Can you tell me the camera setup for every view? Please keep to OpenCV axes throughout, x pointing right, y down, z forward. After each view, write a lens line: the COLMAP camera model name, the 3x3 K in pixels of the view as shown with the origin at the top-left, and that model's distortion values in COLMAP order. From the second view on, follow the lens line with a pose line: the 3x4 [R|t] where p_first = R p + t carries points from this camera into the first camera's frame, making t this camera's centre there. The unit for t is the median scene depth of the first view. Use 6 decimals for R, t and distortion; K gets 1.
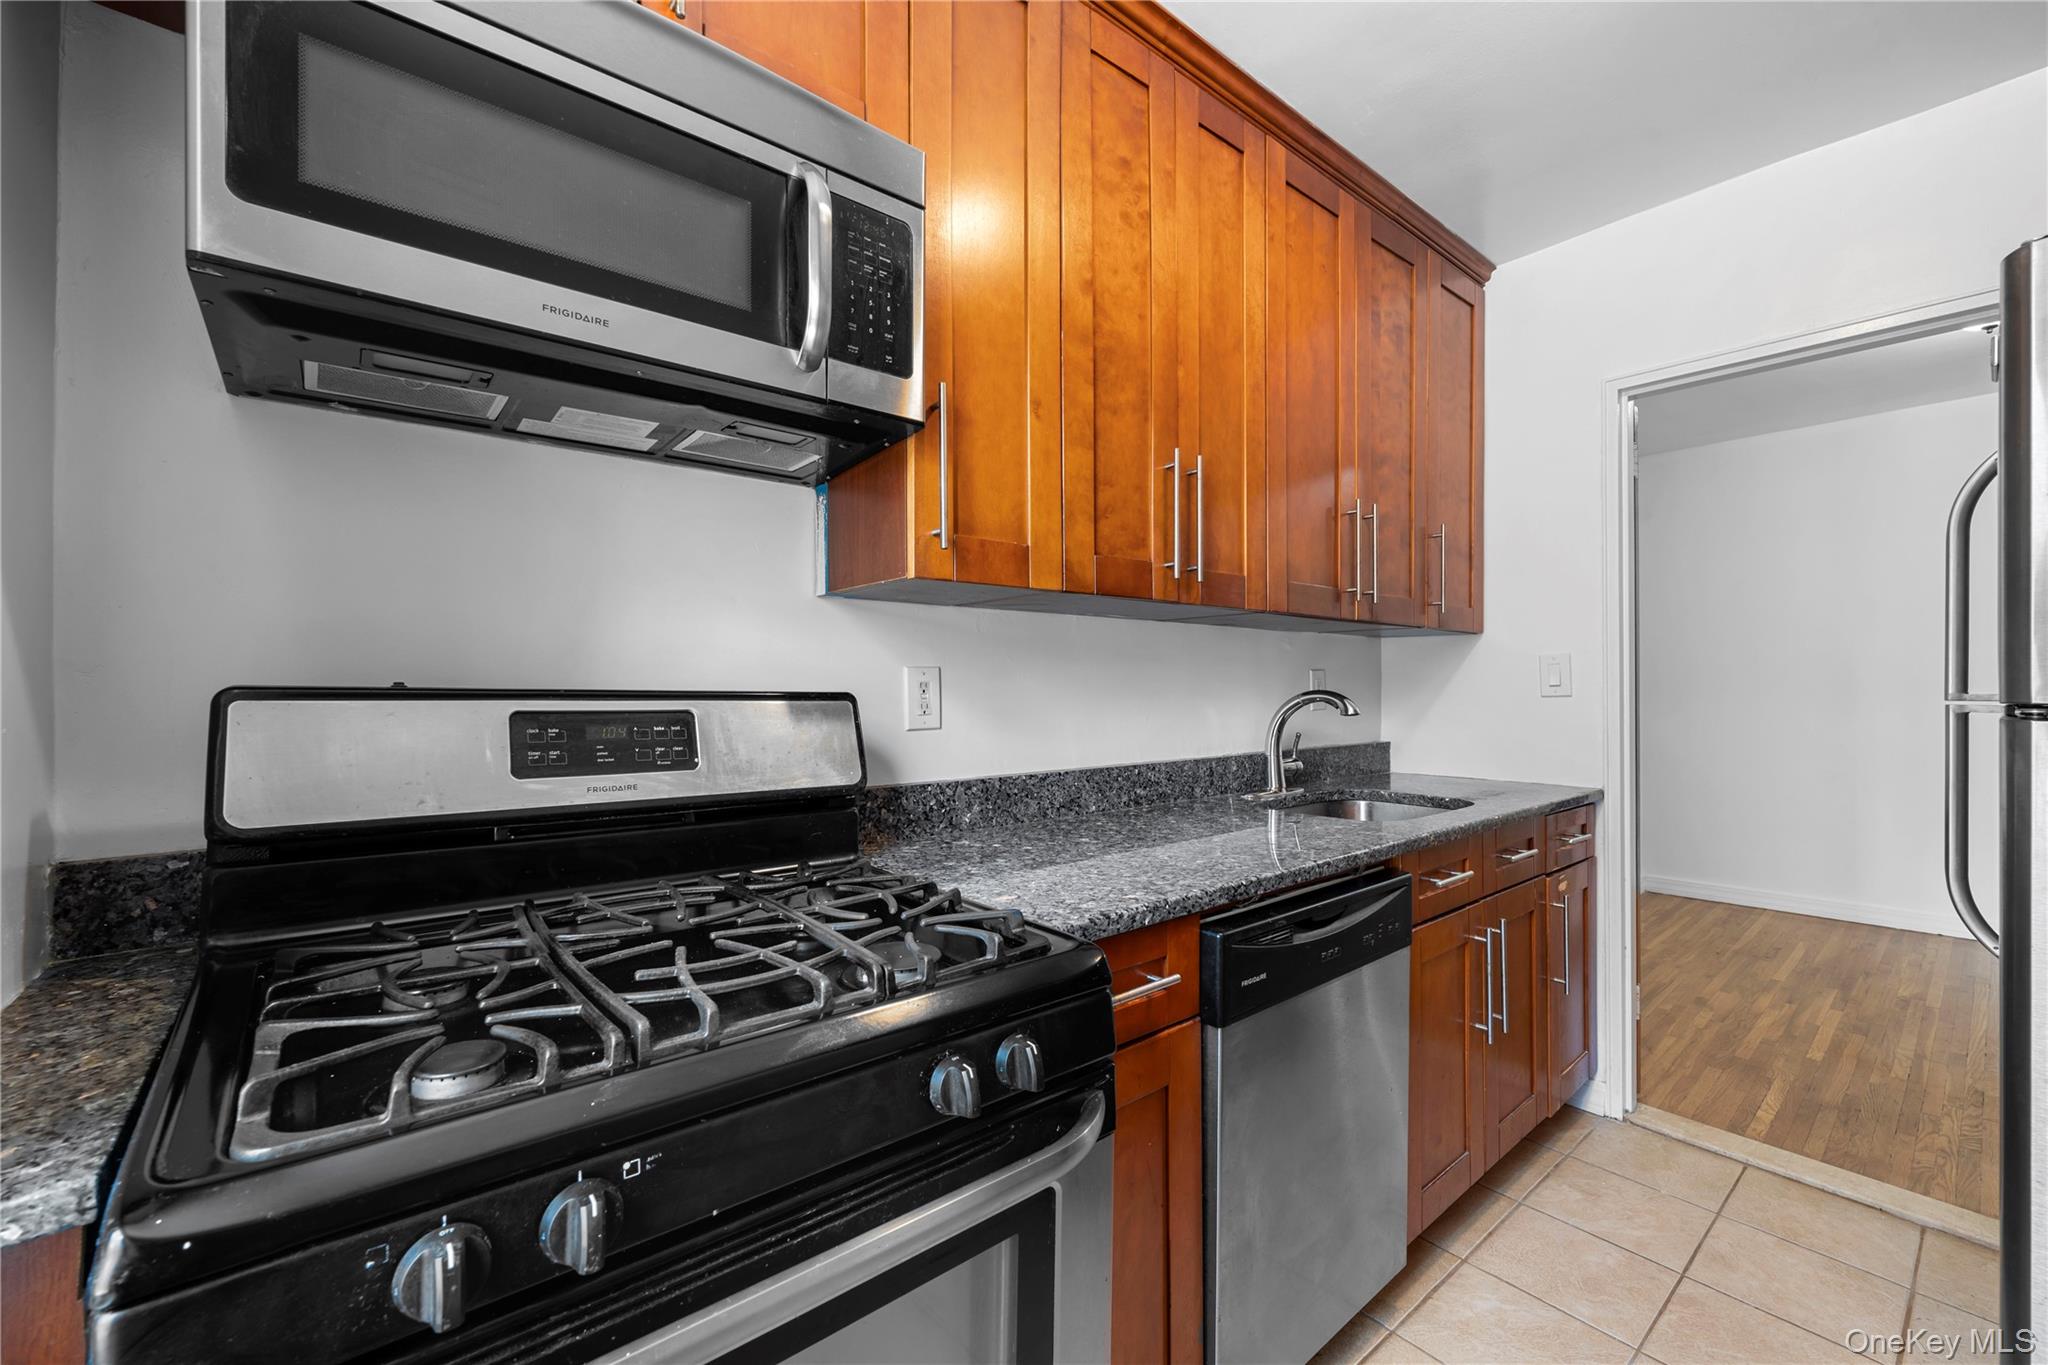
lens RADIAL K [[835.5, 0, 1045.4], [0, 835.5, 683.6], [0, 0, 1]] dist [-0.001773, -0.000145]
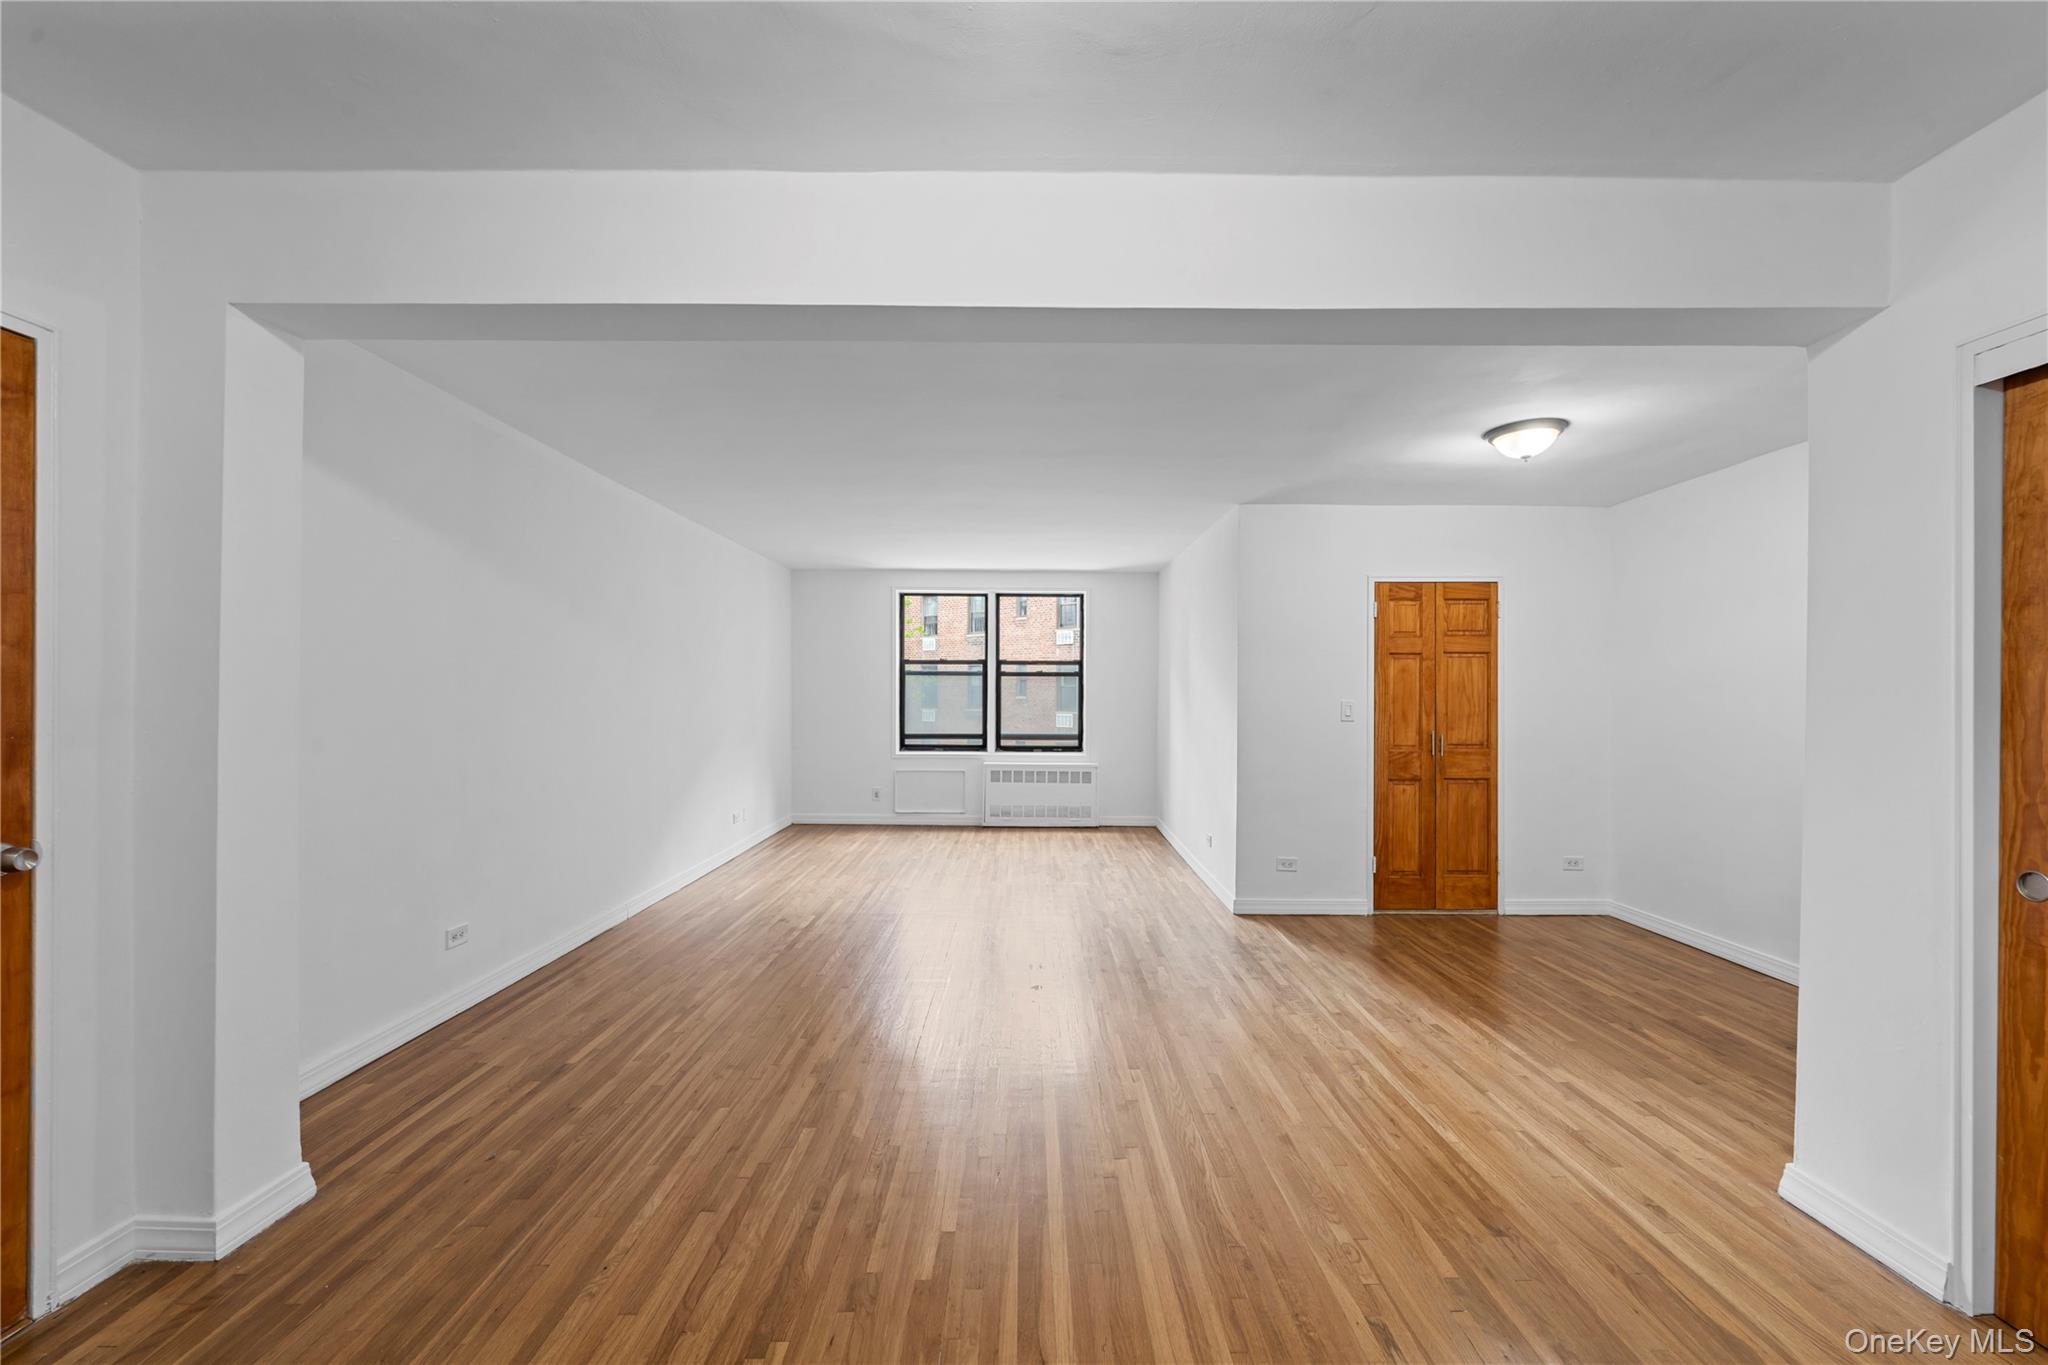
lens RADIAL K [[835.5, 0, 1028.9], [0, 835.5, 686.9], [0, 0, 1]] dist [-0.001773, -0.000145]
pose [[-0.649855, -0.006733, -0.760029, 4.993758], [-0.001337, 0.999969, -0.007715, -0.096401], [0.760057, -0.003998, -0.649844, 2.354564]]
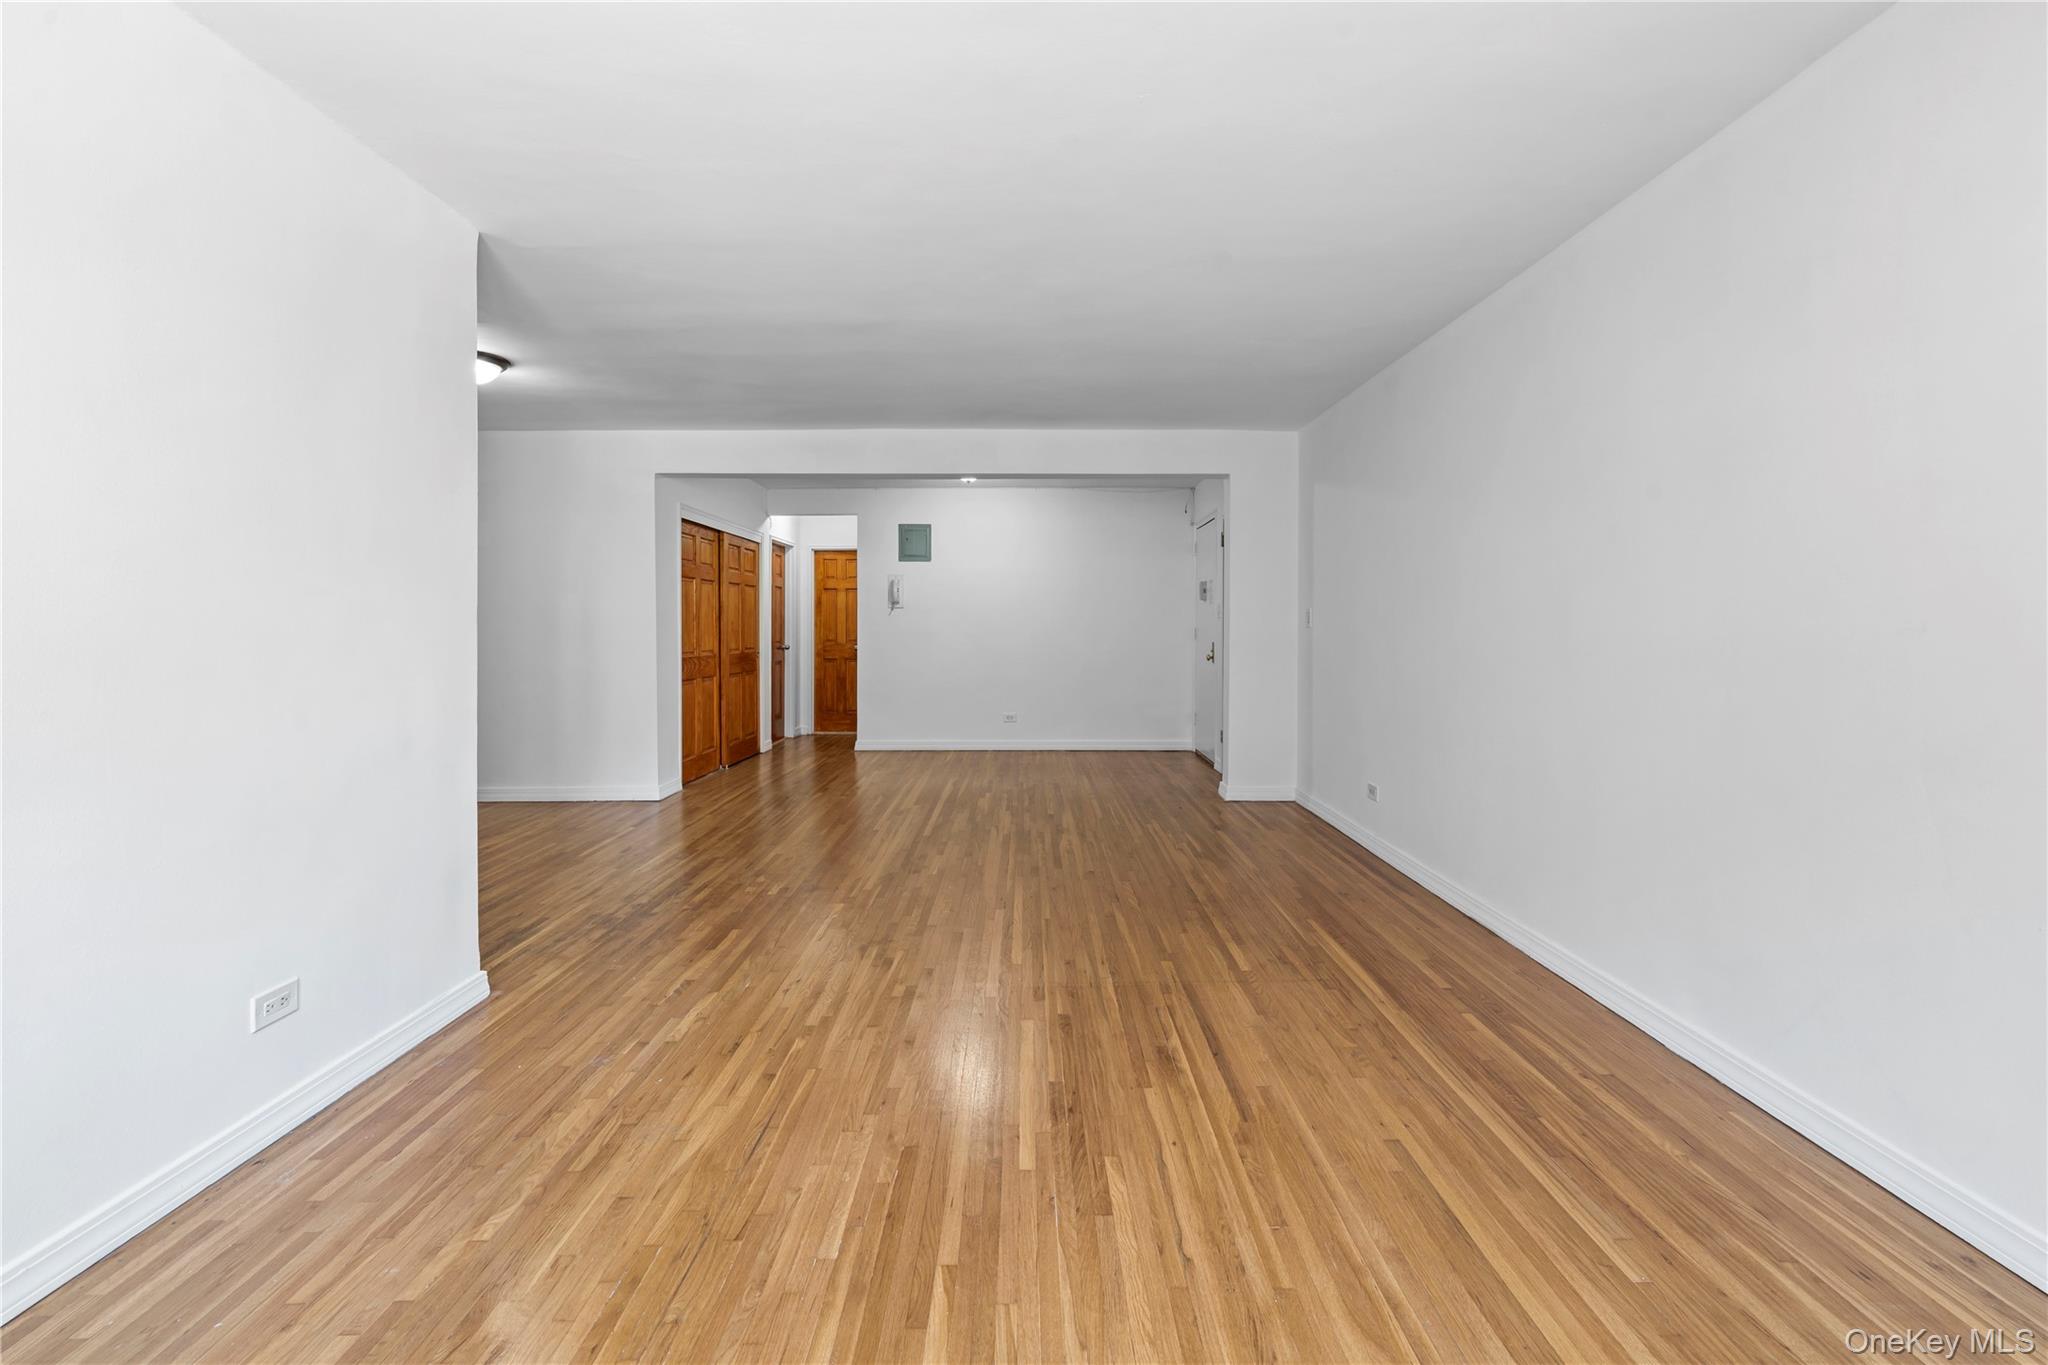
lens RADIAL K [[835.5, 0, 1030.1], [0, 835.5, 608.7], [0, 0, 1]] dist [-0.001773, -0.000145]
pose [[0.649250, 0.017990, 0.760362, 1.185612], [-0.001938, 0.999756, -0.022000, -0.006199], [-0.760573, 0.012810, 0.649126, -1.367327]]
